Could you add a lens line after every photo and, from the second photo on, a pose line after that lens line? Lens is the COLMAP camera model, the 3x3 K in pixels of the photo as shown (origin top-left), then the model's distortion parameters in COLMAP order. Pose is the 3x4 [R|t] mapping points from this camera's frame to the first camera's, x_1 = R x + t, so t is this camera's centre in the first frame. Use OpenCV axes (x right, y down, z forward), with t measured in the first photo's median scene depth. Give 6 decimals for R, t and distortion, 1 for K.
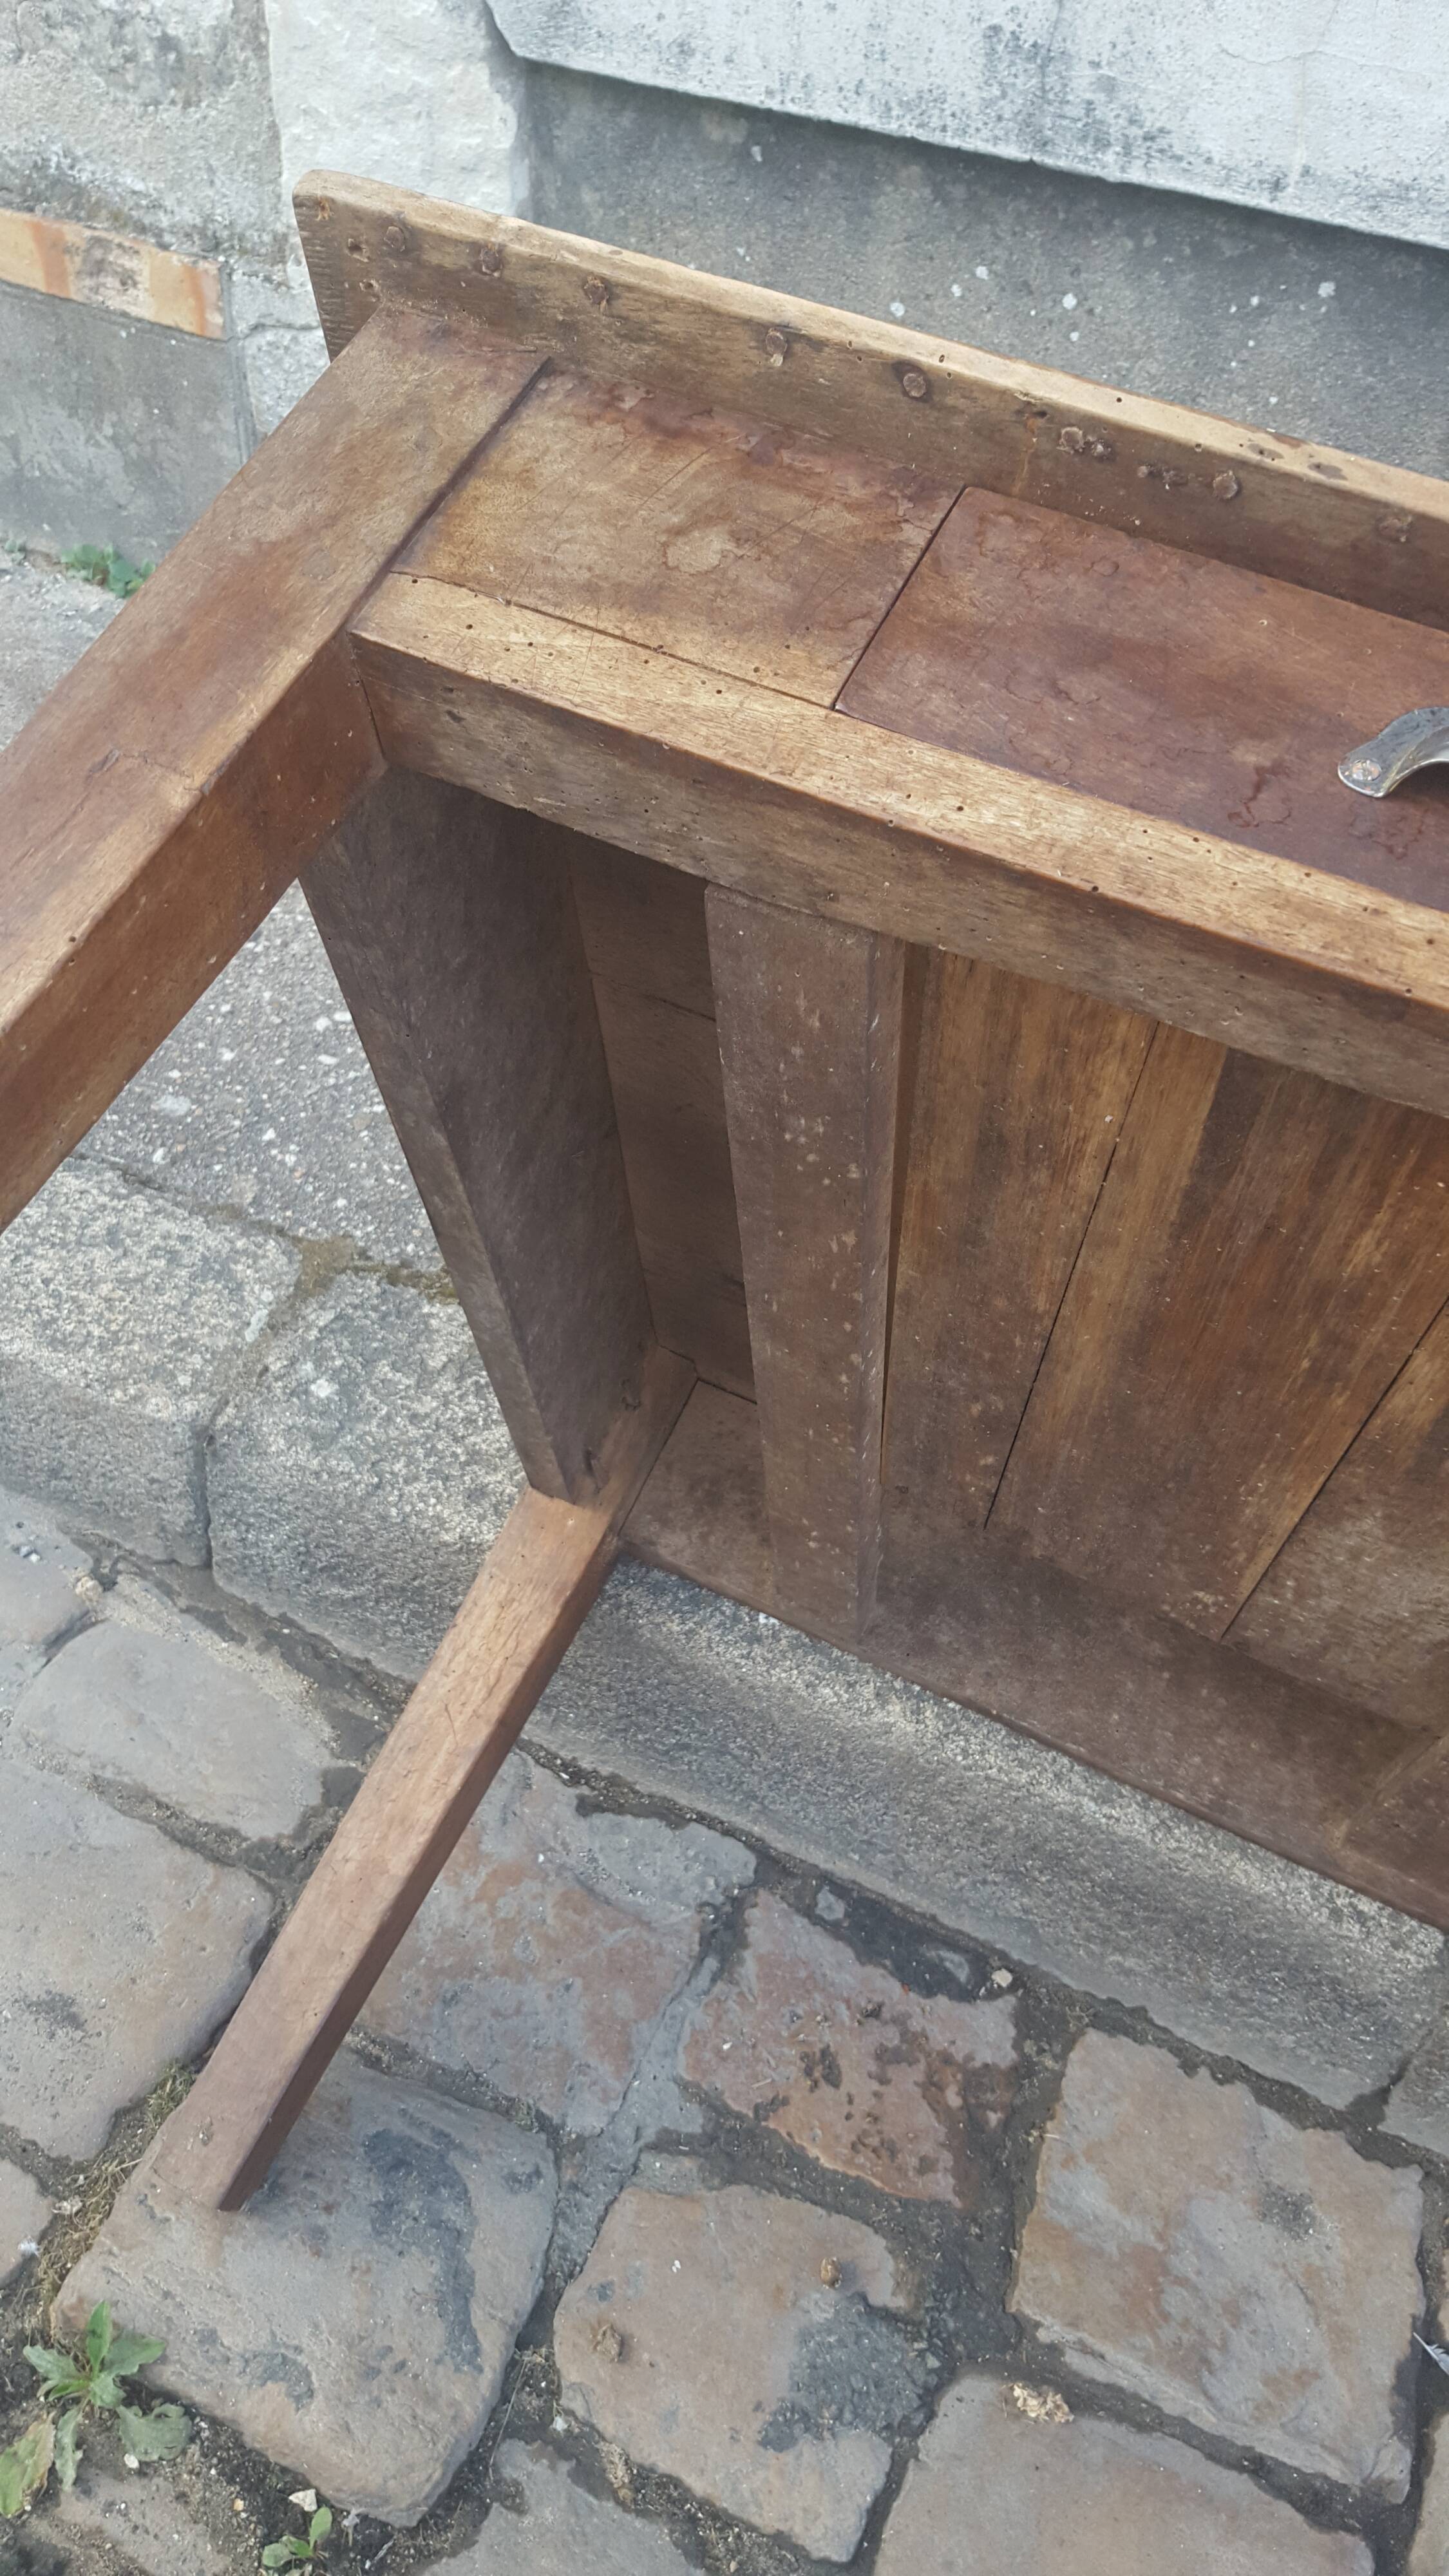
lens RADIAL K [[1897.0, 0, 713.3], [0, 1897.0, 1309.1], [0, 0, 1]] dist [0.091069, -0.158860]
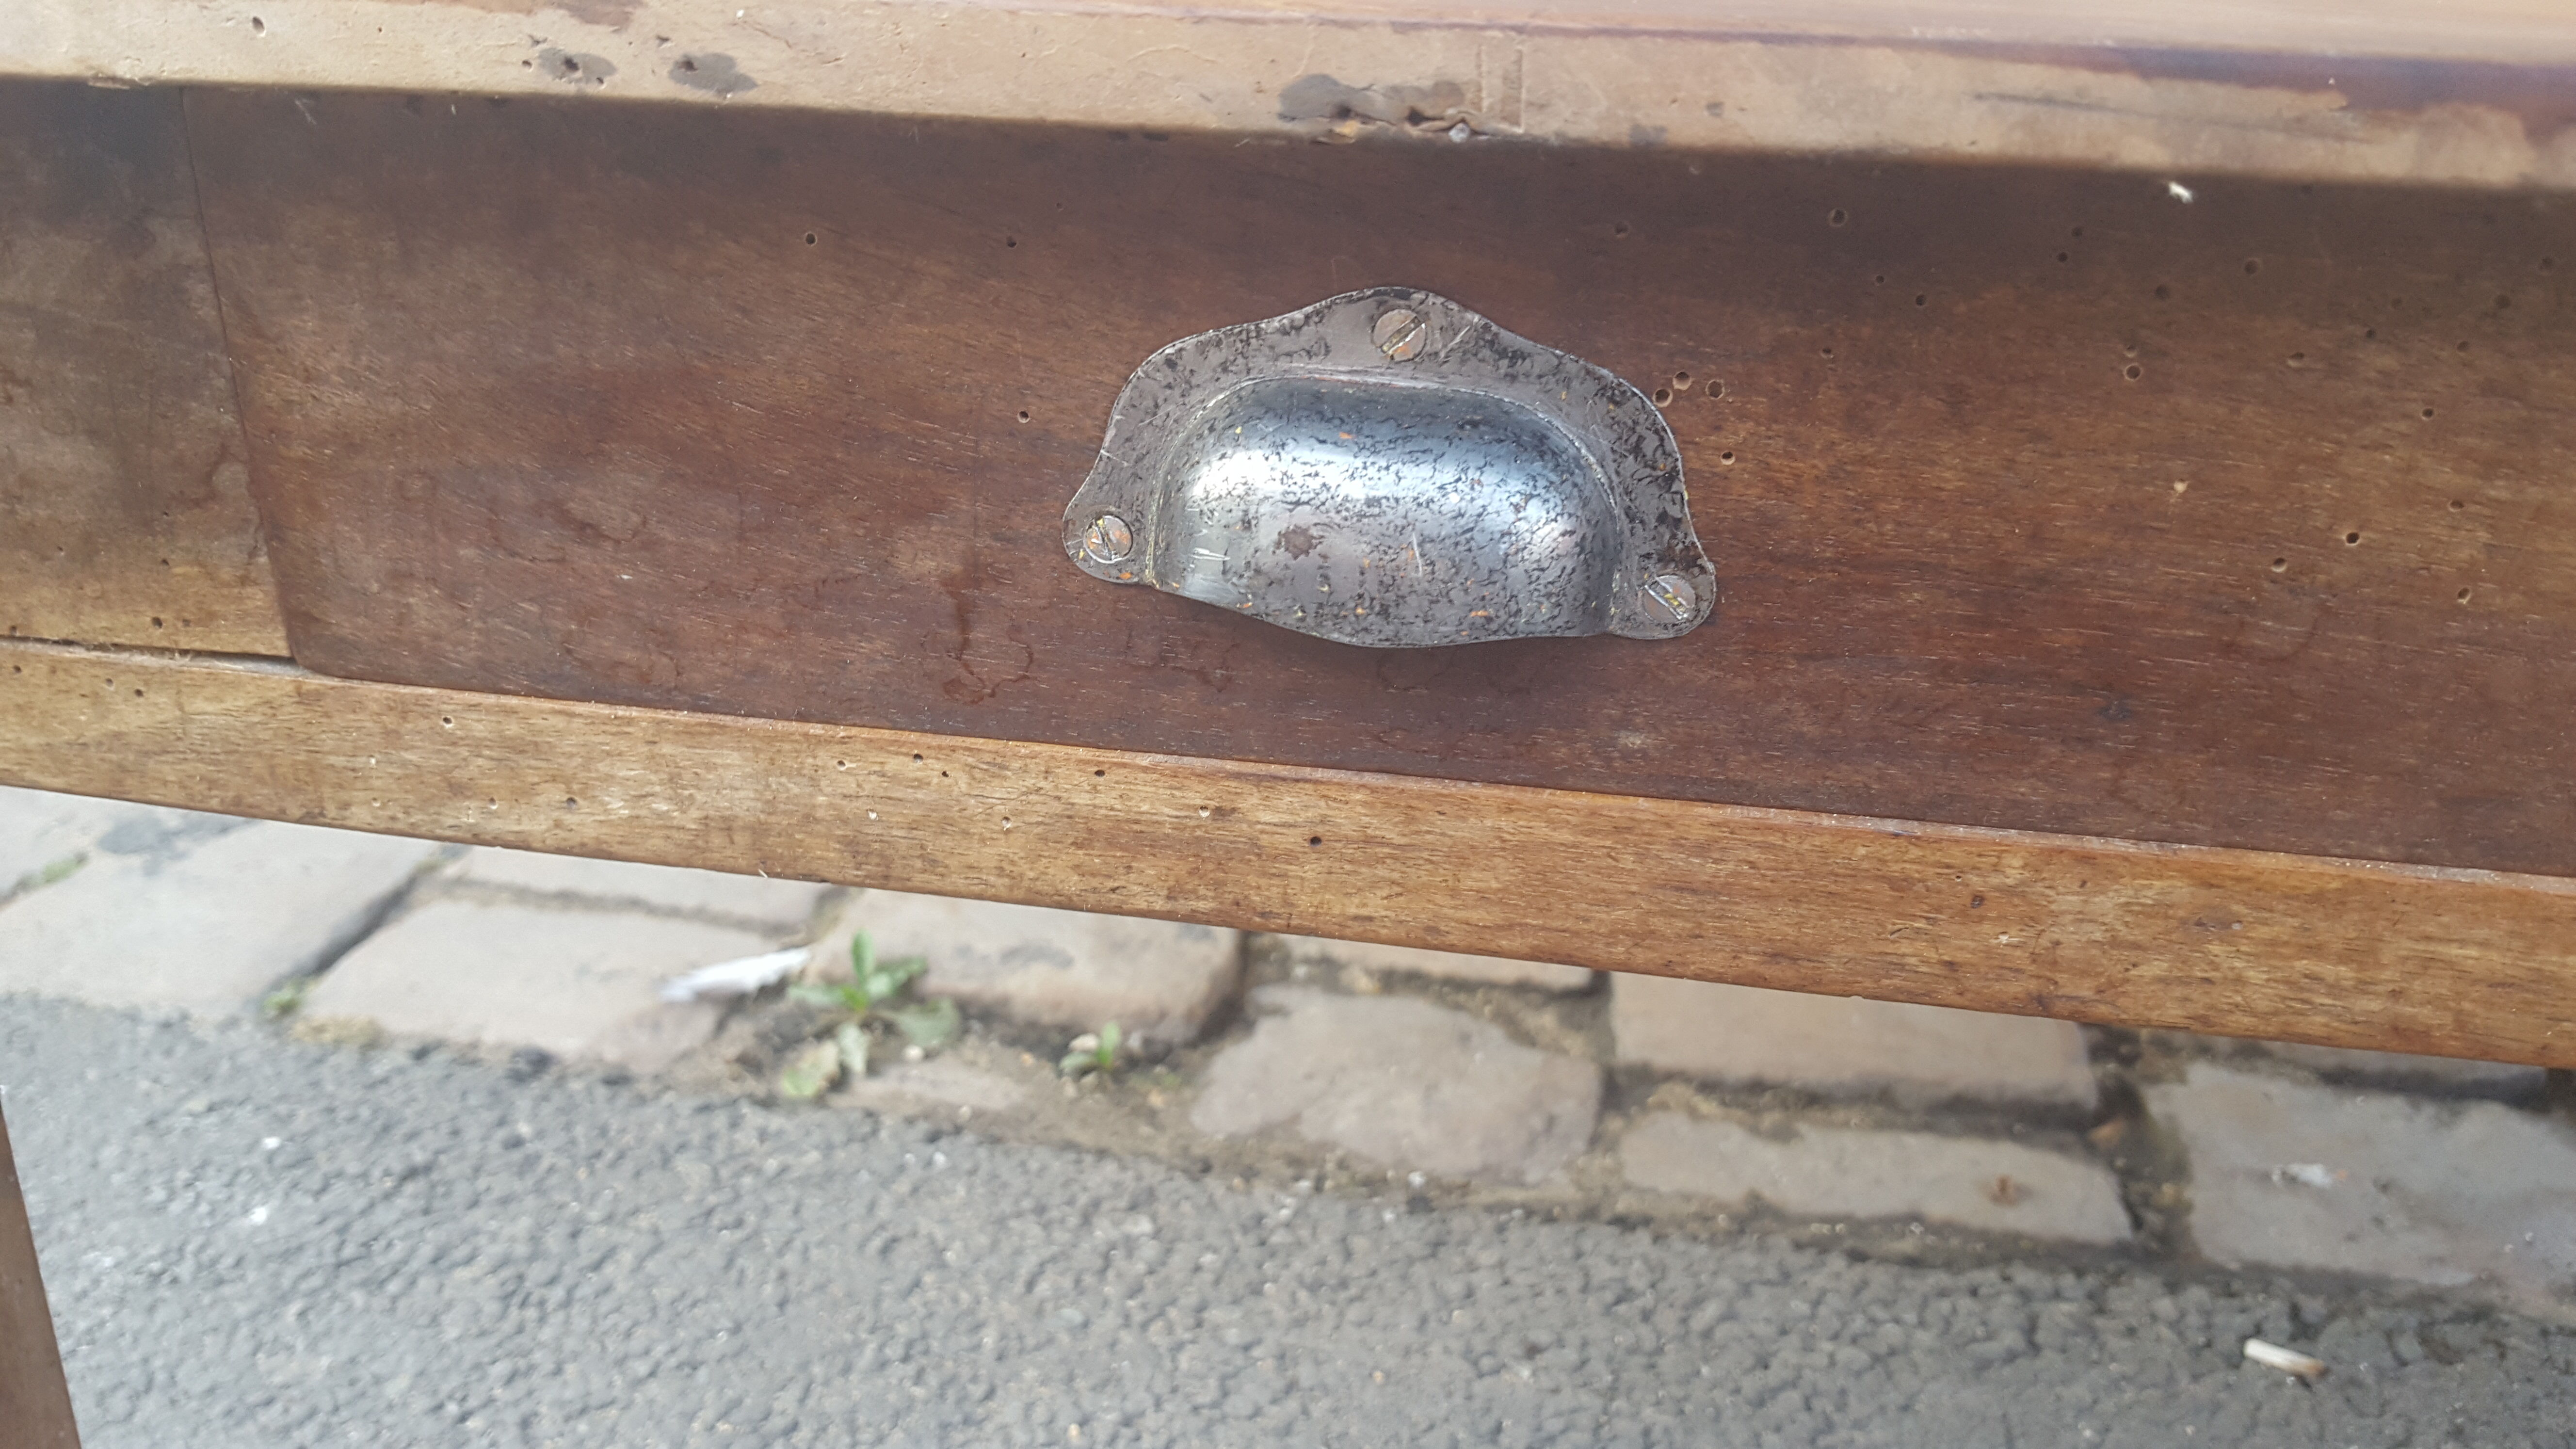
lens RADIAL K [[1931.9, 0, 1276.9], [0, 1931.9, 724.7], [0, 0, 1]] dist [0.040617, -0.099306]
pose [[0.967216, -0.180533, 0.178606, -0.209821], [0.231855, 0.914701, -0.331006, 0.653152], [-0.103613, 0.361565, 0.926572, -0.043520]]
